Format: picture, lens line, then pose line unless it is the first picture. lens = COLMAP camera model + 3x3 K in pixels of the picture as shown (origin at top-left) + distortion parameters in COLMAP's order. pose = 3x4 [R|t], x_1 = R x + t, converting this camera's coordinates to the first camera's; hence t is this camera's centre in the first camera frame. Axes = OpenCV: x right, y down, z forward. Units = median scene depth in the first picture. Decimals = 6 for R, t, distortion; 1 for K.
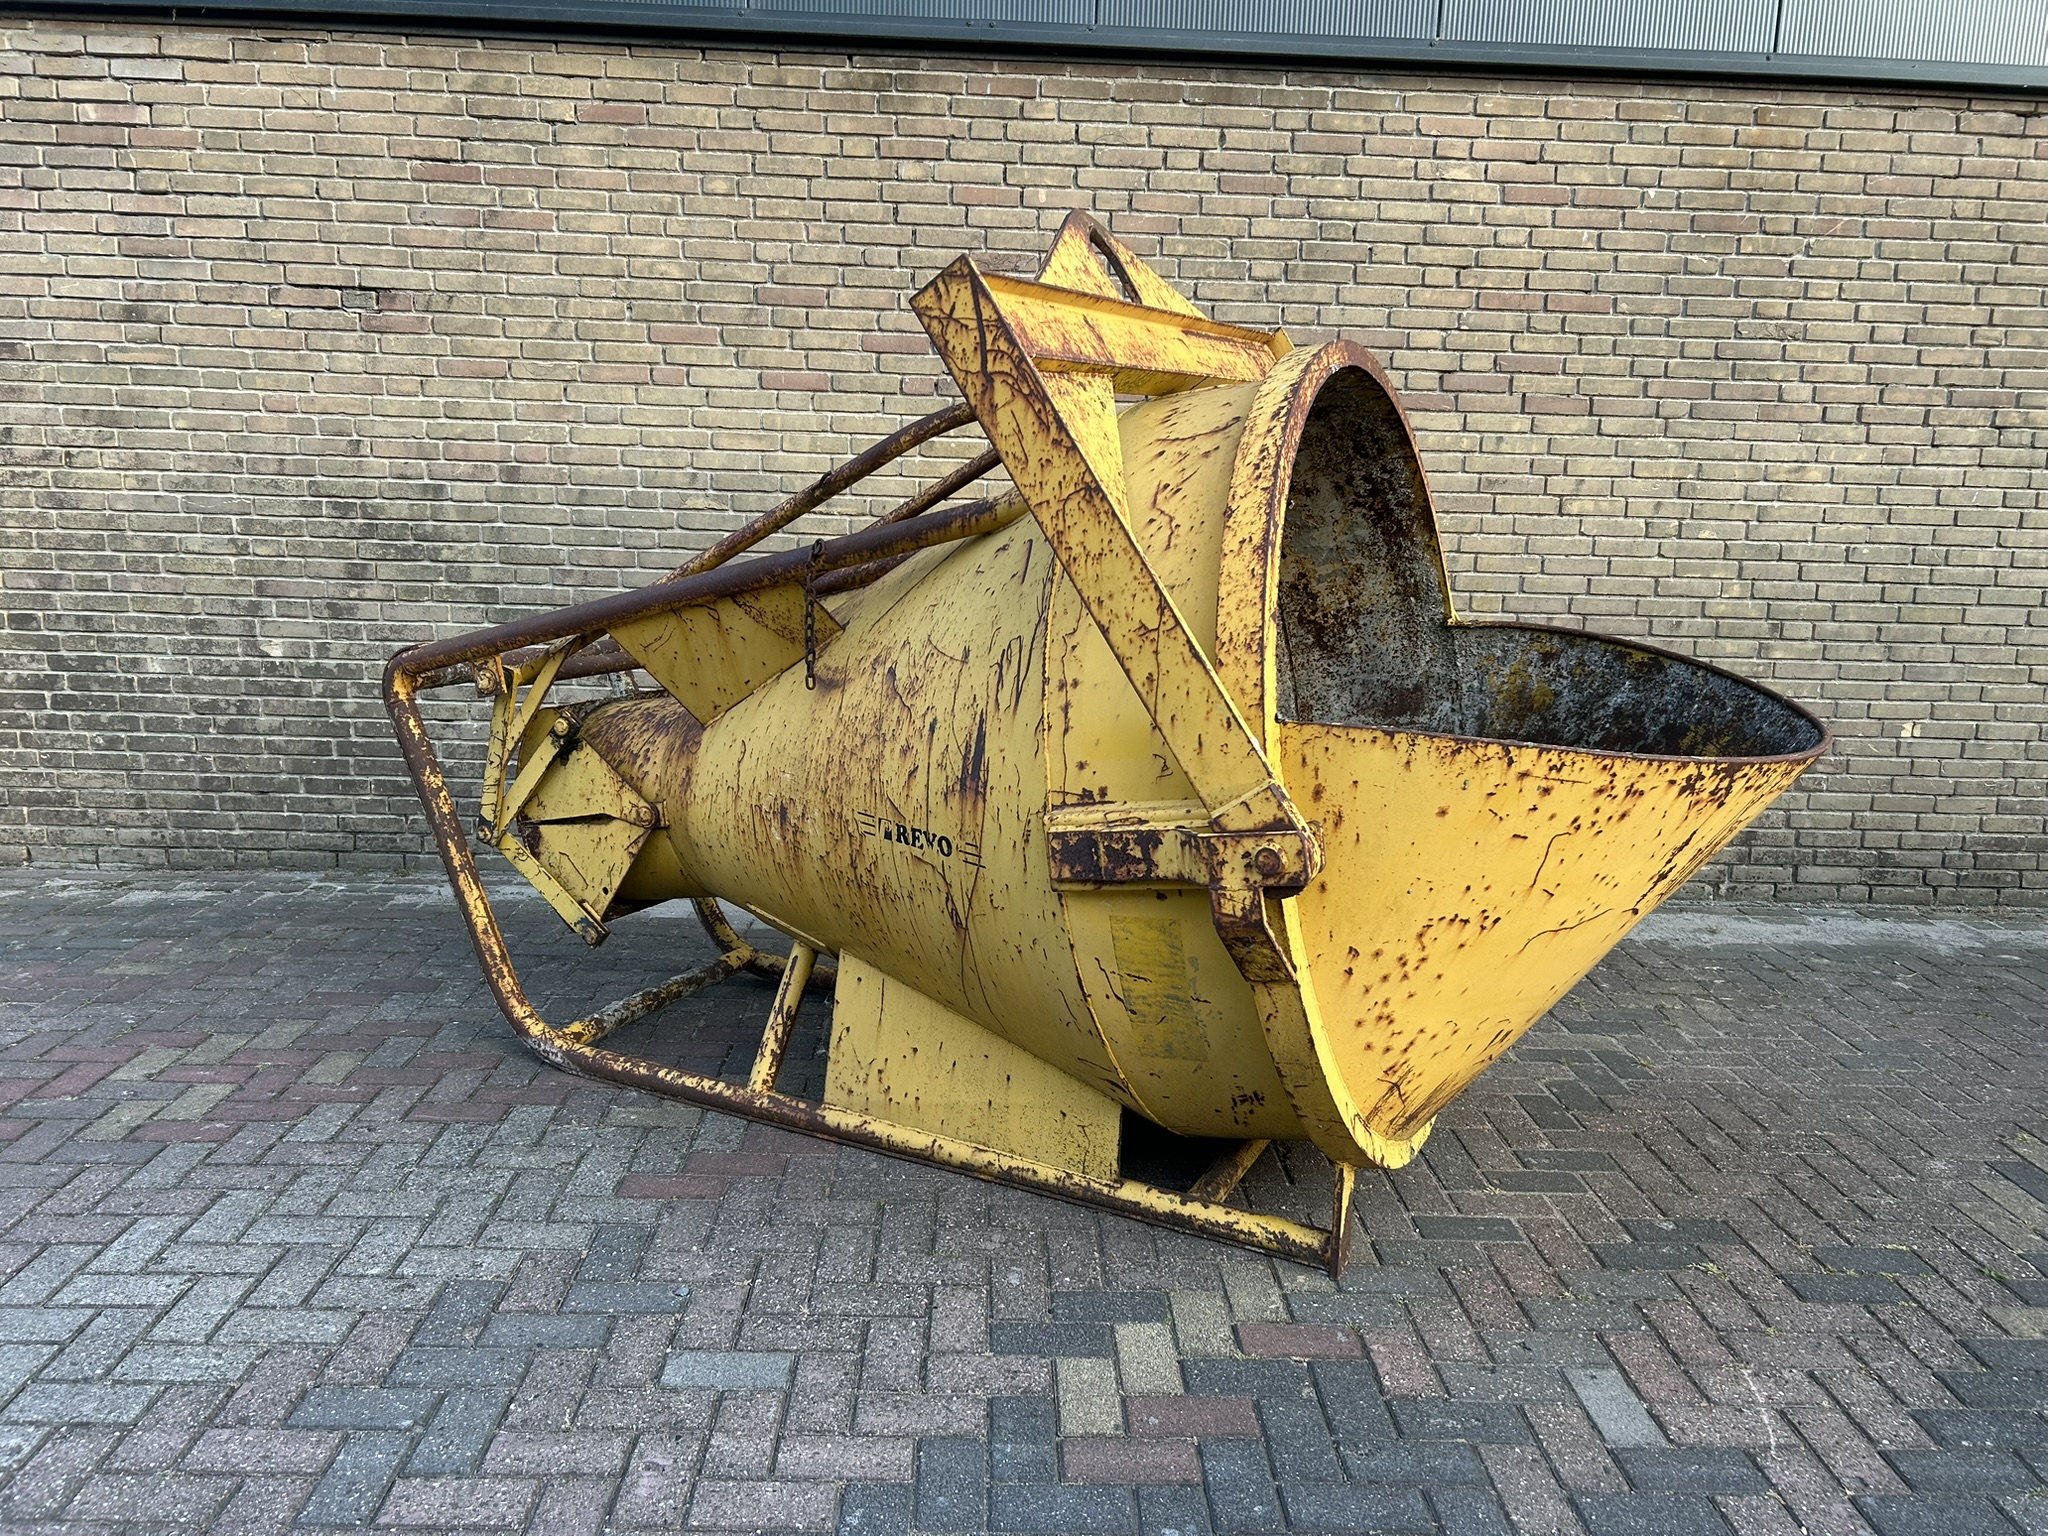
lens RADIAL K [[1583.7, 0, 1053.7], [0, 1583.7, 764.5], [0, 0, 1]] dist [0.050713, -0.050233]
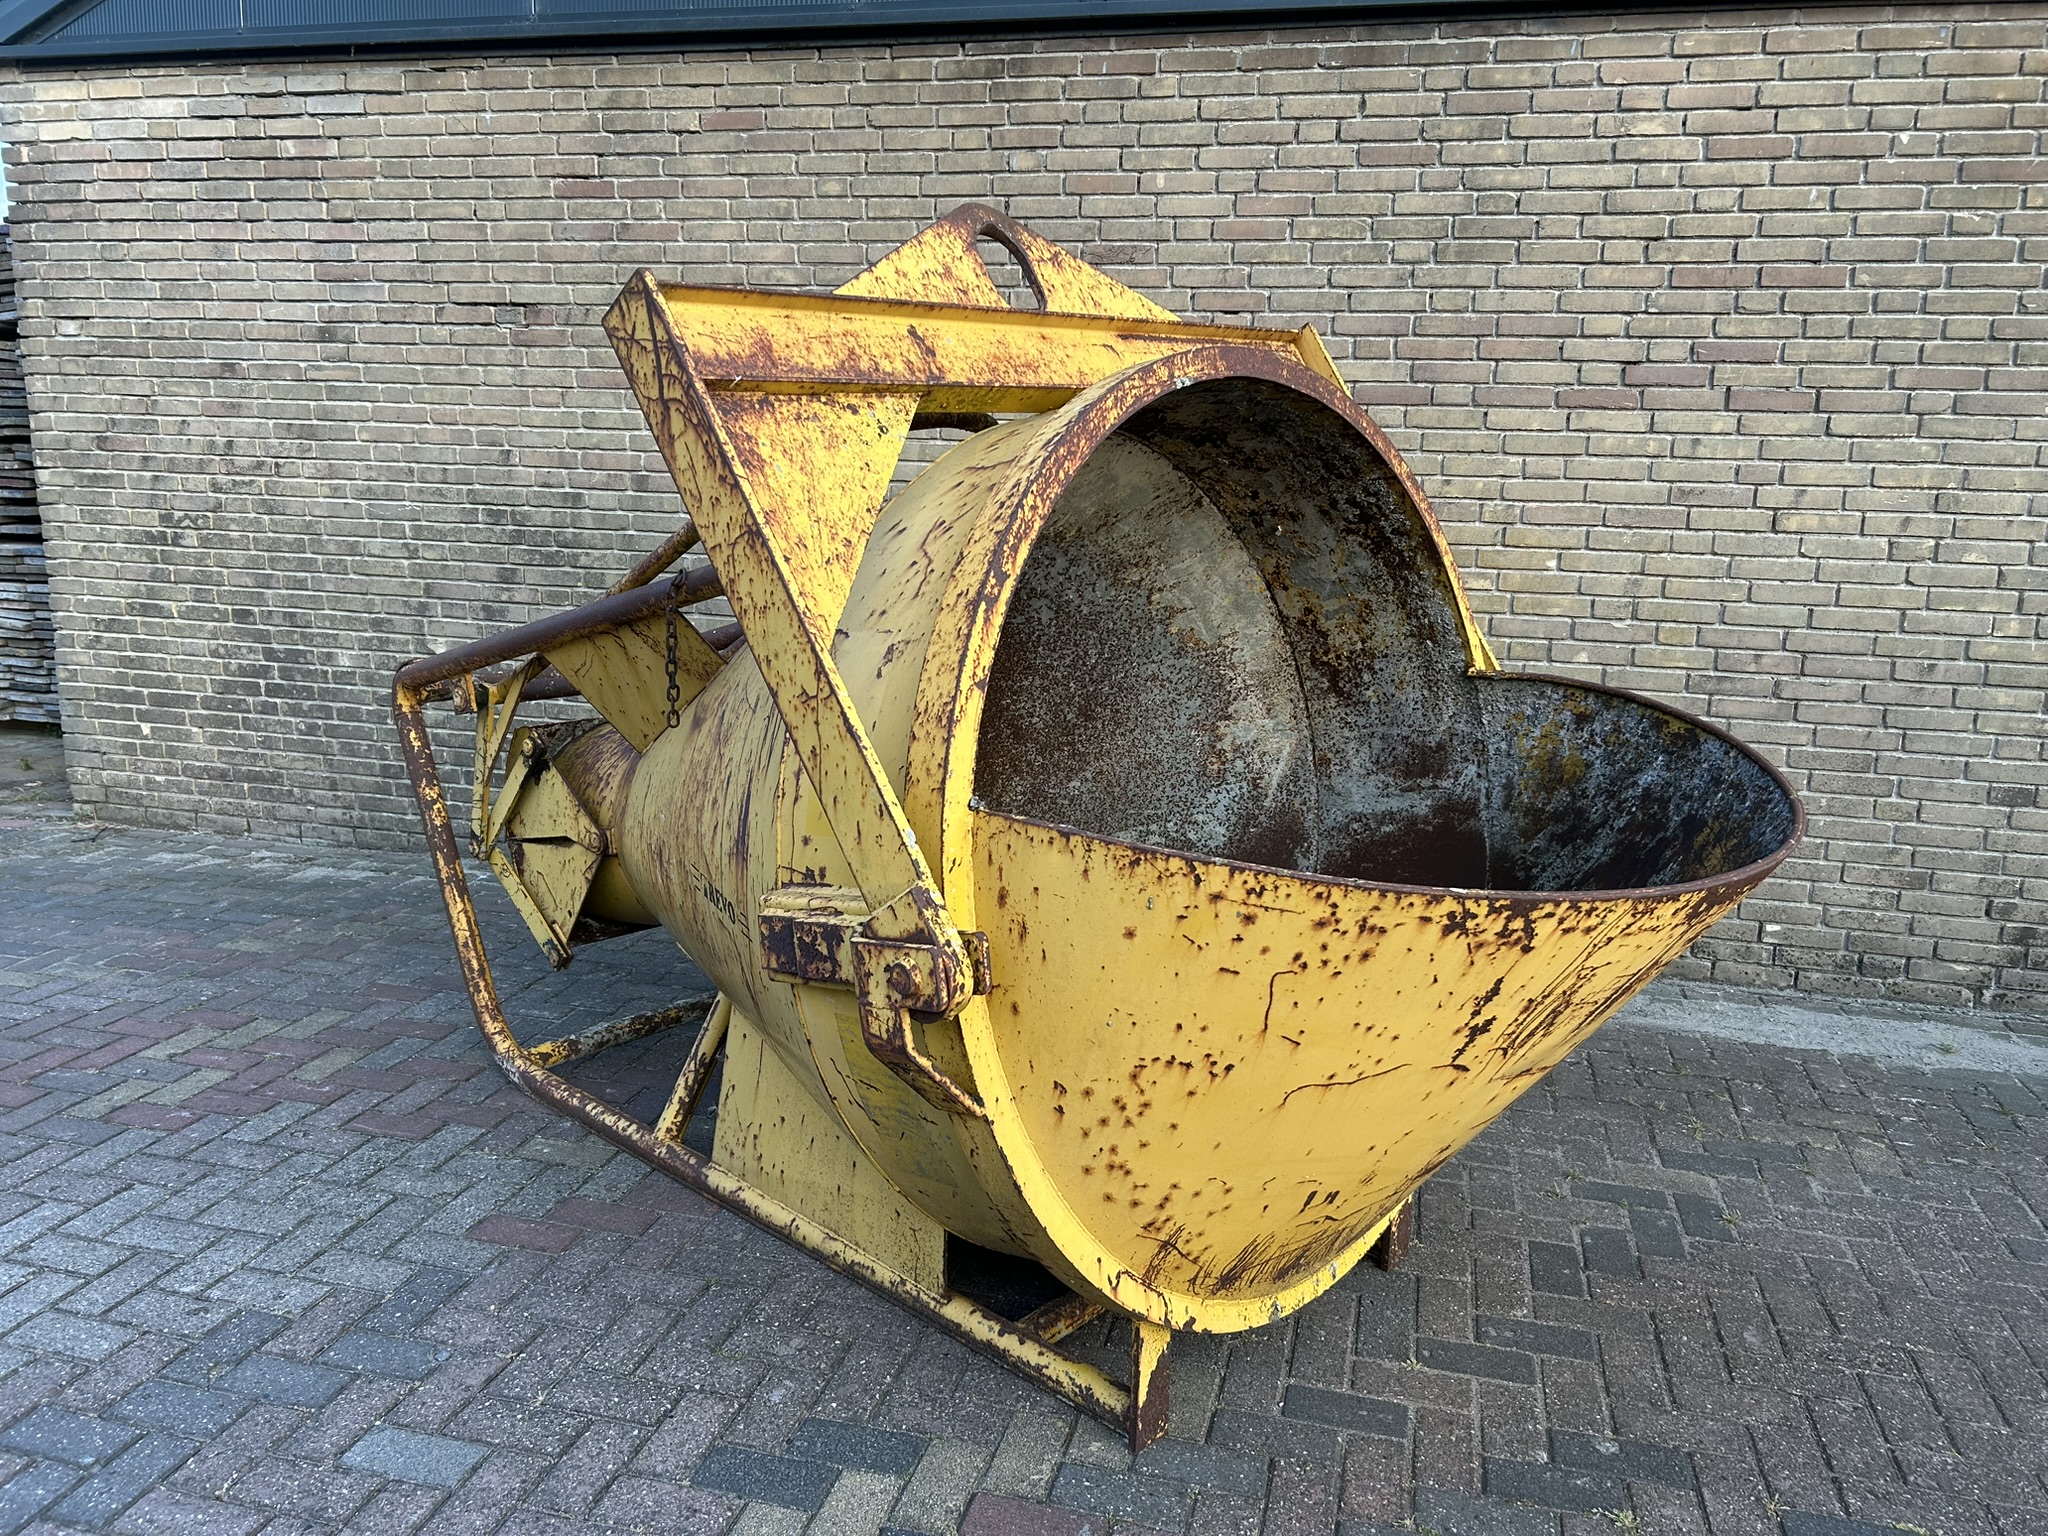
lens RADIAL K [[1592.5, 0, 1033.4], [0, 1592.5, 763.3], [0, 0, 1]] dist [0.040338, -0.030028]
pose [[0.959408, 0.050534, -0.277457, 0.204162], [-0.048342, 0.998722, 0.014738, -0.032808], [0.277847, -0.000727, 0.960625, 0.096970]]
